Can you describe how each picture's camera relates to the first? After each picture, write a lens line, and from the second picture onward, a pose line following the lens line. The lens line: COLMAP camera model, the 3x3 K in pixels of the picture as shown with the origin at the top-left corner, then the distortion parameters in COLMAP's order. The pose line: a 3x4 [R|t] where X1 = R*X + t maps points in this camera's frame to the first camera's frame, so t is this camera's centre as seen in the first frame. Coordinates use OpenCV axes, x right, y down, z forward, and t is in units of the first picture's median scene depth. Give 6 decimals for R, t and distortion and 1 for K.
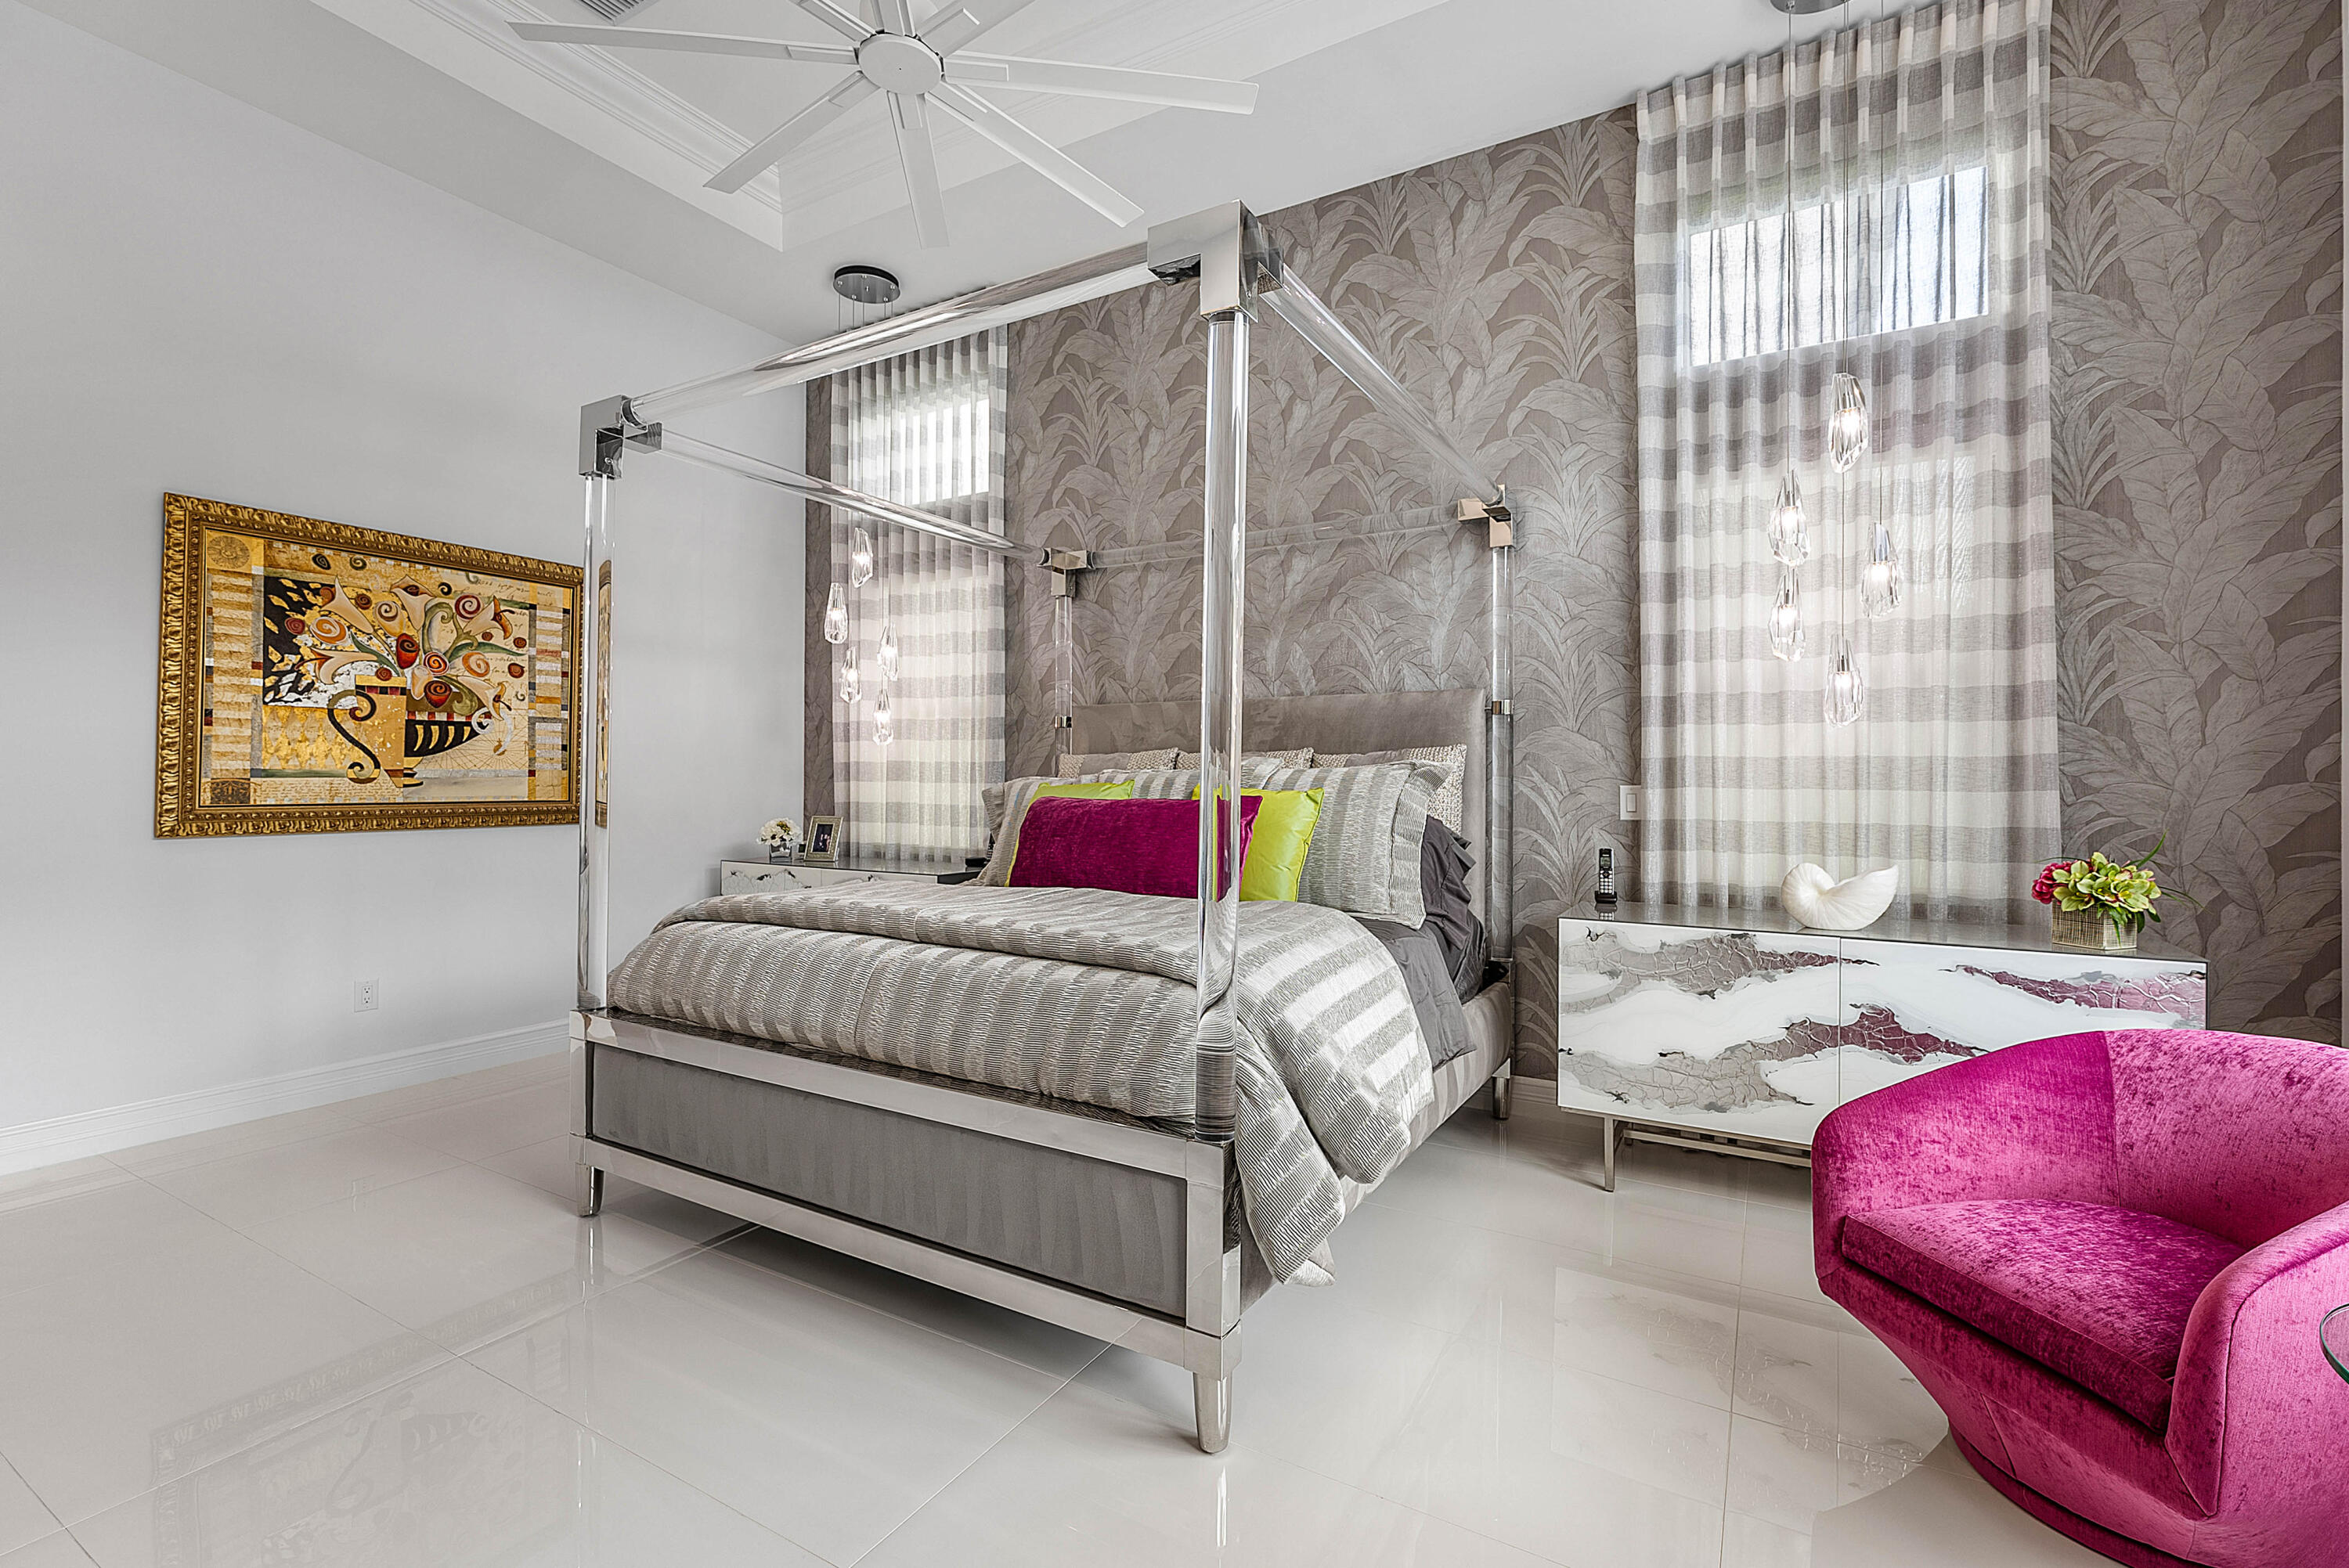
lens RADIAL K [[1027.9, 0, 1192.0], [0, 1027.9, 793.2], [0, 0, 1]] dist [-0.000688, 0.000129]
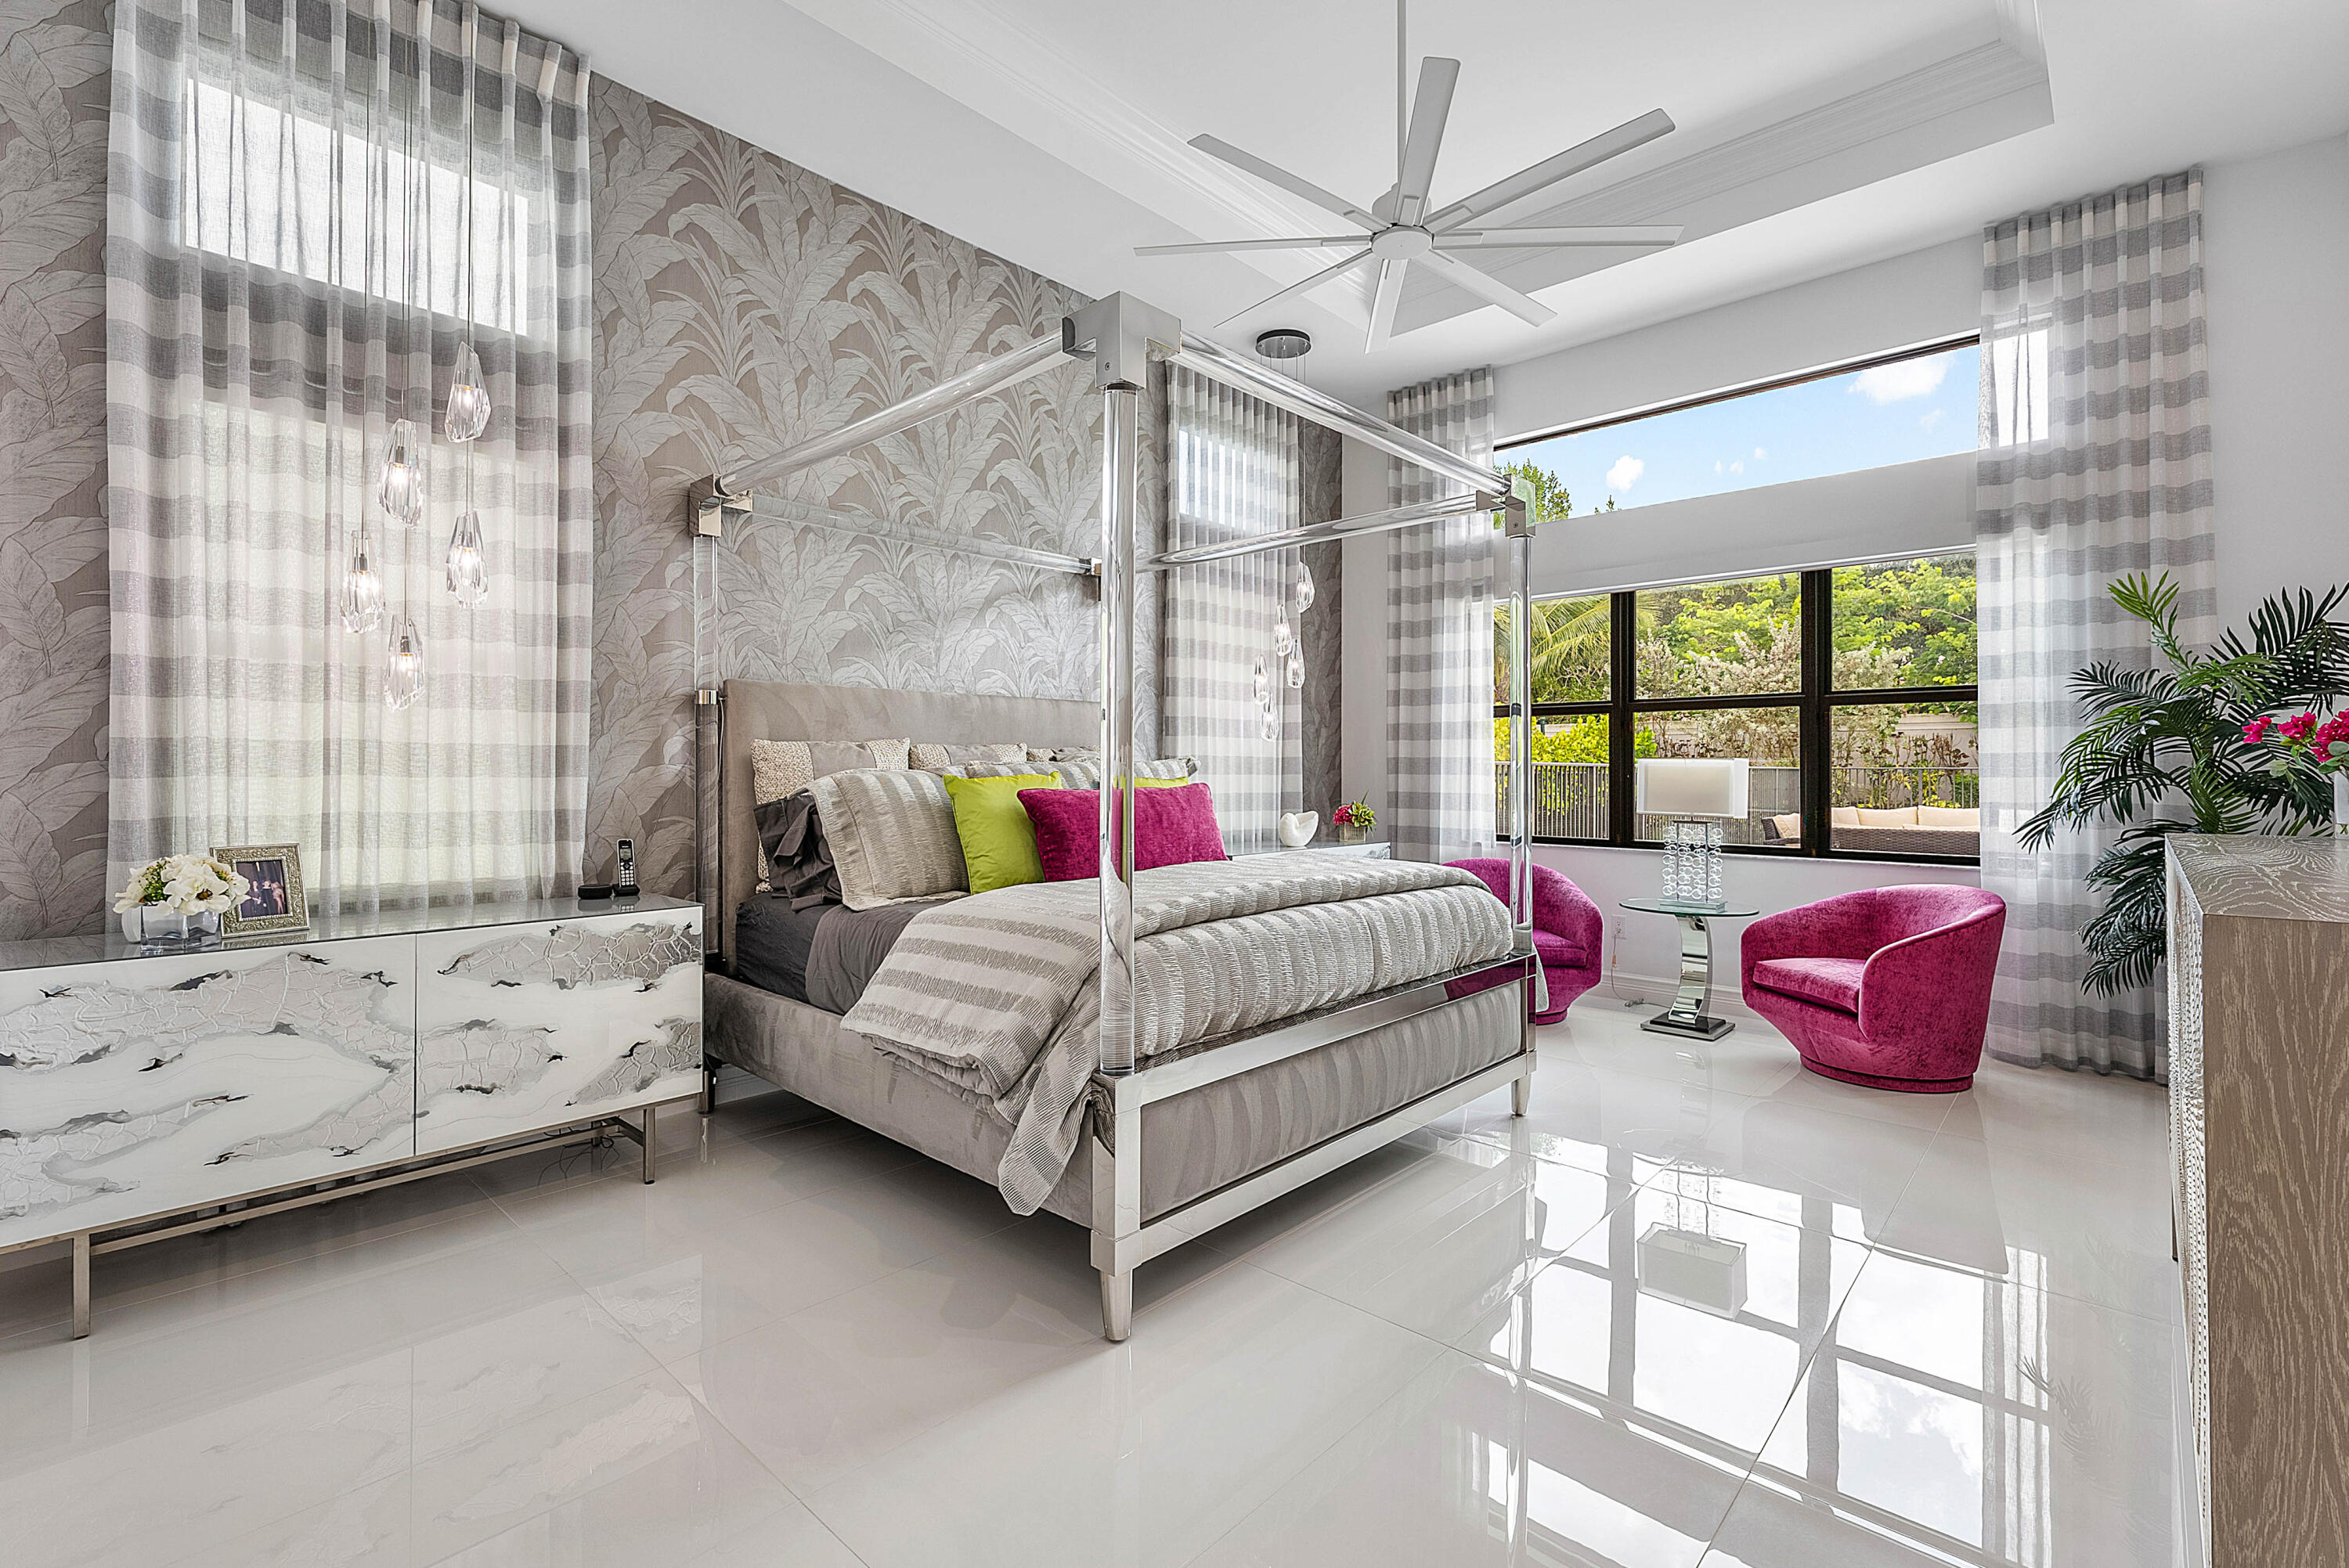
lens RADIAL K [[1050.2, 0, 1186.5], [0, 1050.2, 772.5], [0, 0, 1]] dist [0.000418, 0.000363]
pose [[0.208455, -0.005004, 0.978019, -0.749000], [0.010748, 0.999938, 0.002825, -0.009579], [-0.977973, 0.009922, 0.208496, 0.437548]]
